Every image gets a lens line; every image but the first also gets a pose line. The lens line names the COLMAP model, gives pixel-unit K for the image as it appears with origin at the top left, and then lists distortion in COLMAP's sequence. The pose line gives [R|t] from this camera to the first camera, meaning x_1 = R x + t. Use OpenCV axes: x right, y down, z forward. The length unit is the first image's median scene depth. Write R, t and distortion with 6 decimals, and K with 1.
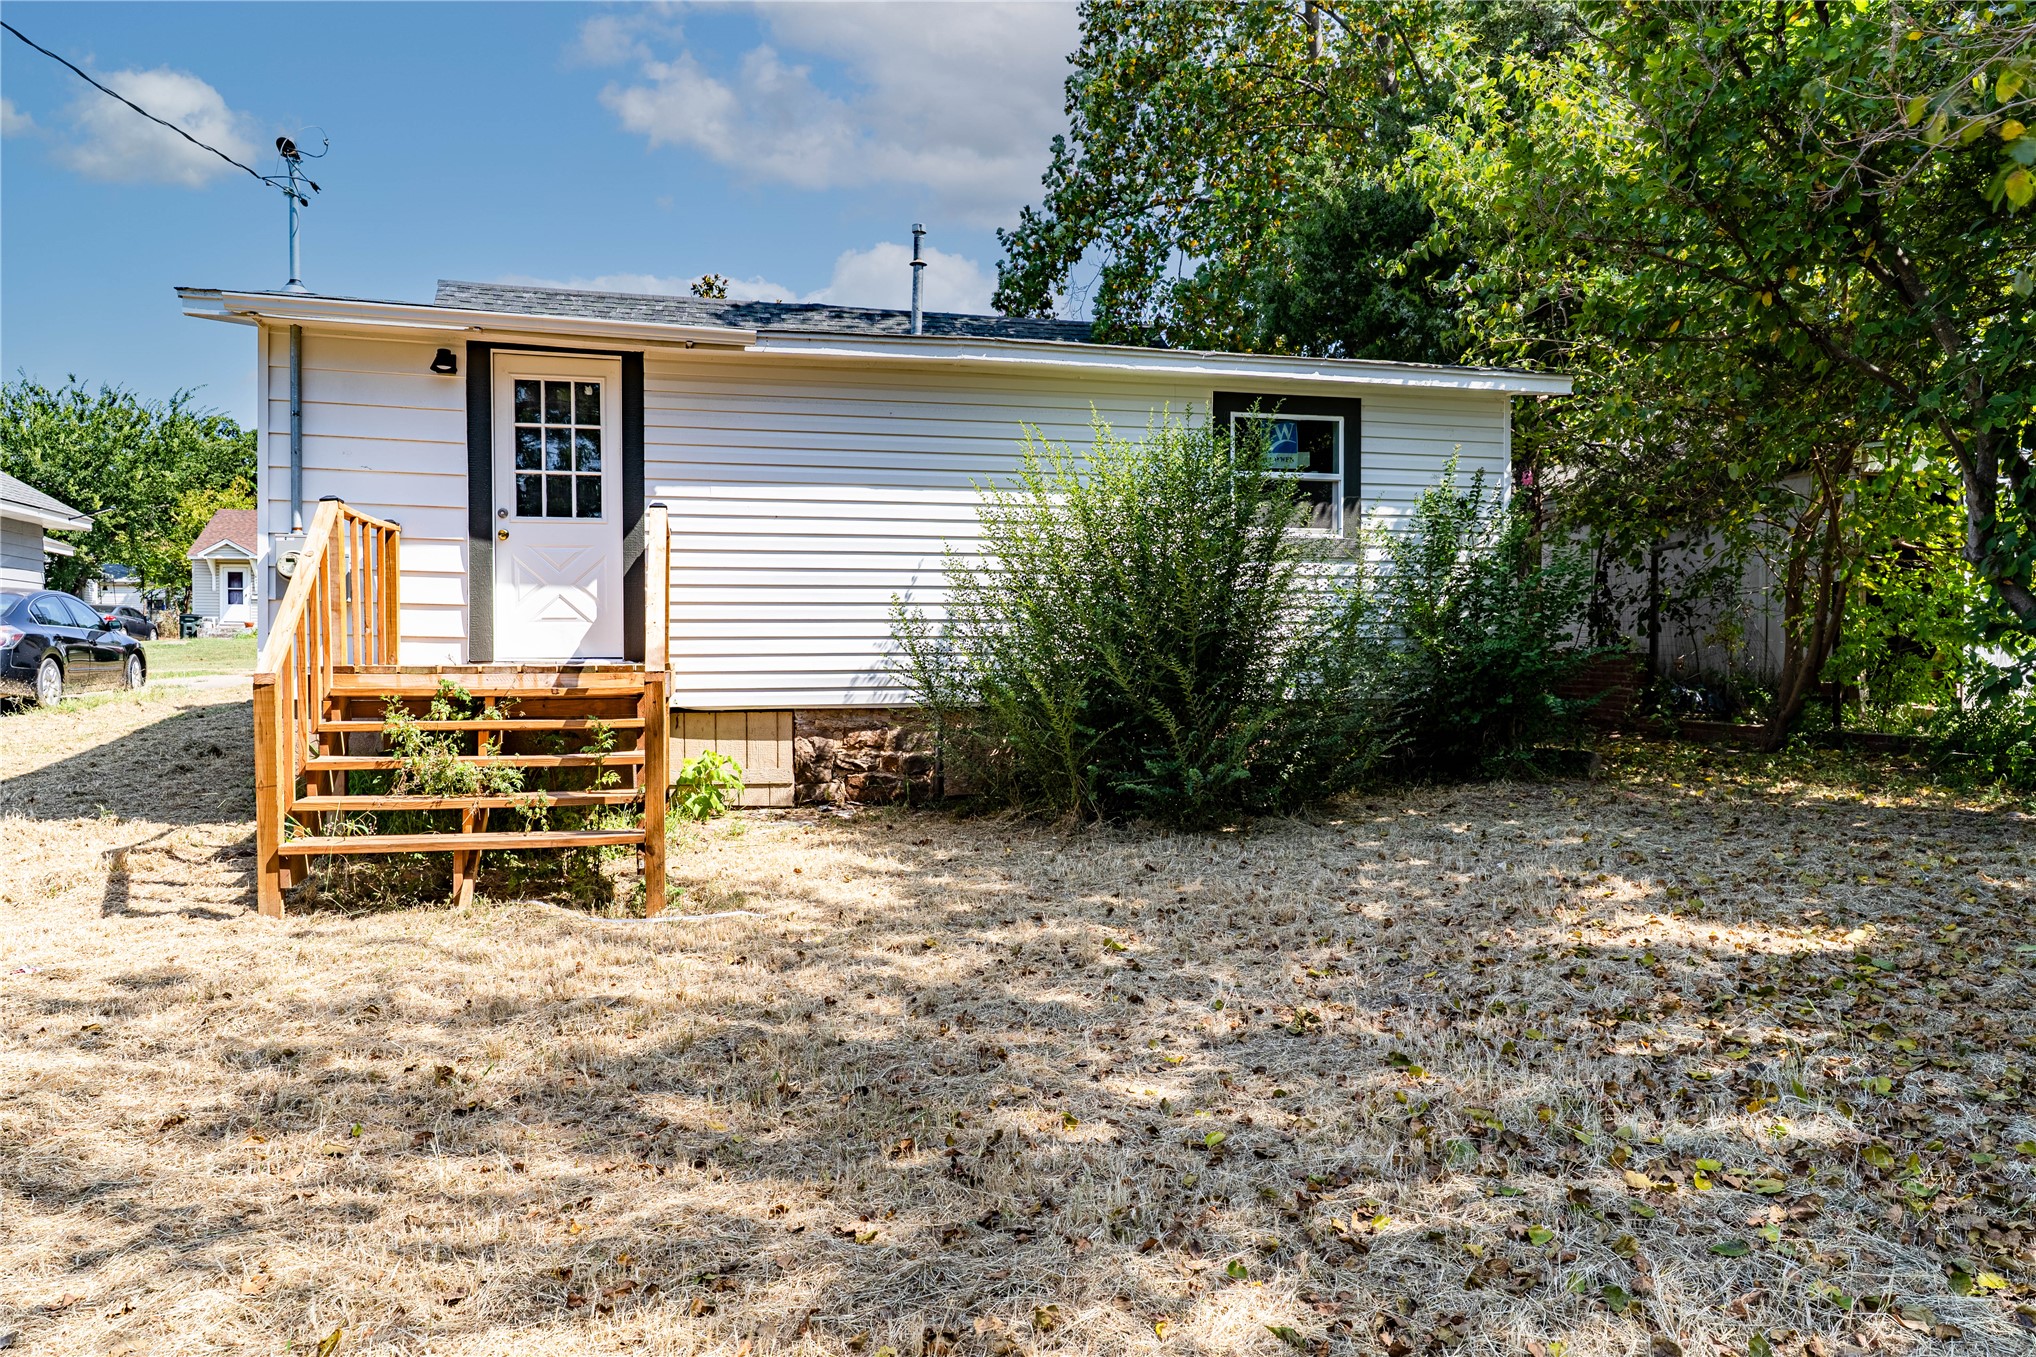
lens RADIAL K [[1401.0, 0, 1013.8], [0, 1401.0, 680.3], [0, 0, 1]] dist [0.006979, 0.000970]
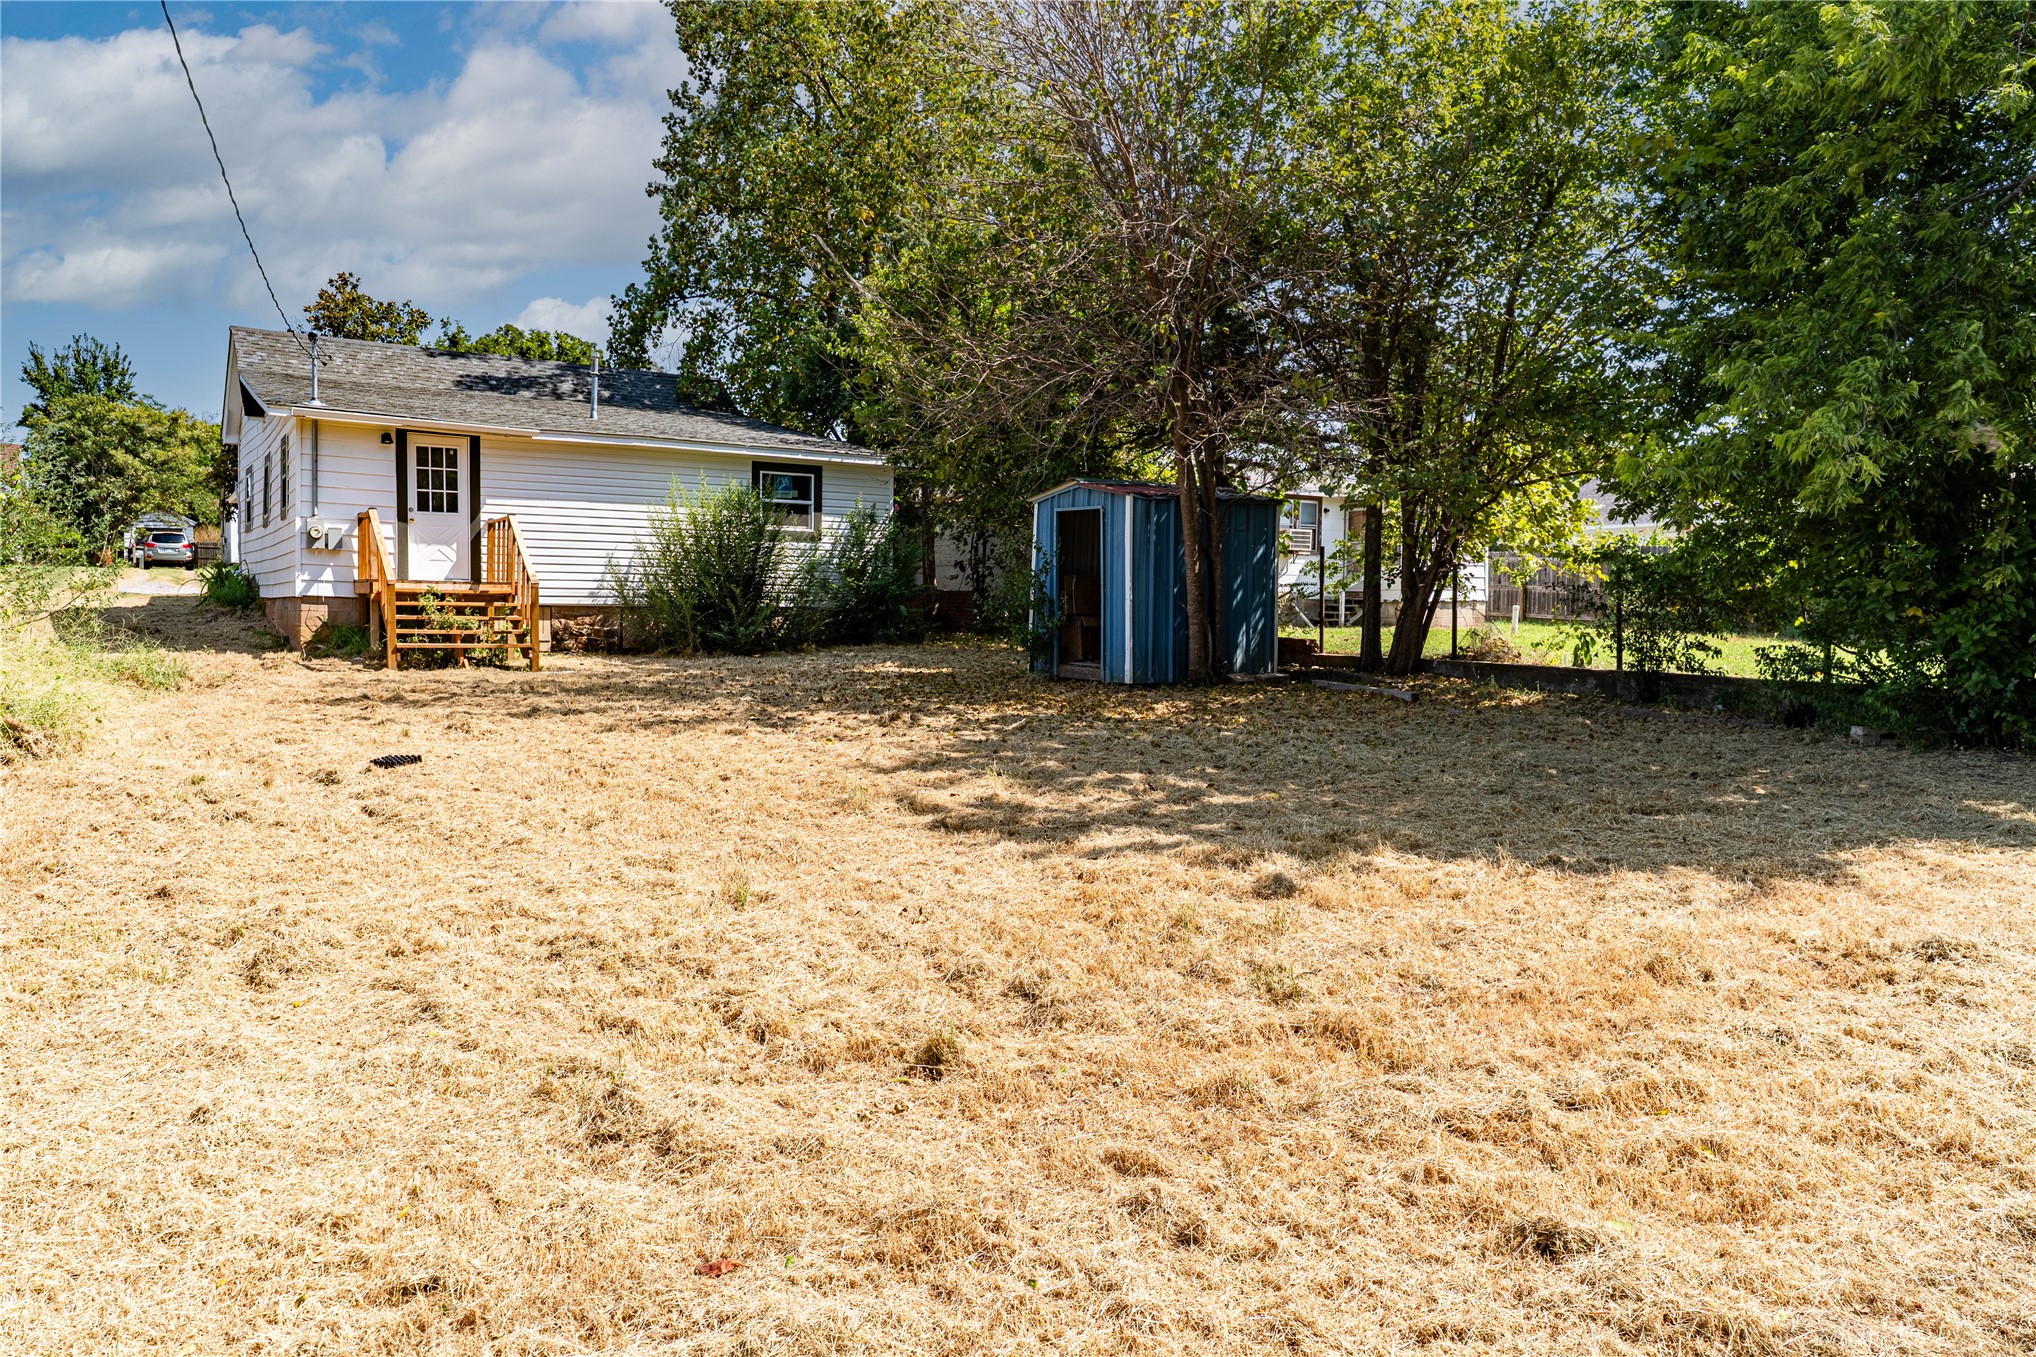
lens RADIAL K [[1401.0, 0, 1013.3], [0, 1401.0, 677.6], [0, 0, 1]] dist [0.006979, 0.000970]
pose [[0.951414, -0.002332, 0.307904, -0.151811], [-0.008778, 0.999359, 0.034693, 0.051629], [-0.307788, -0.035710, 0.950785, -1.283086]]
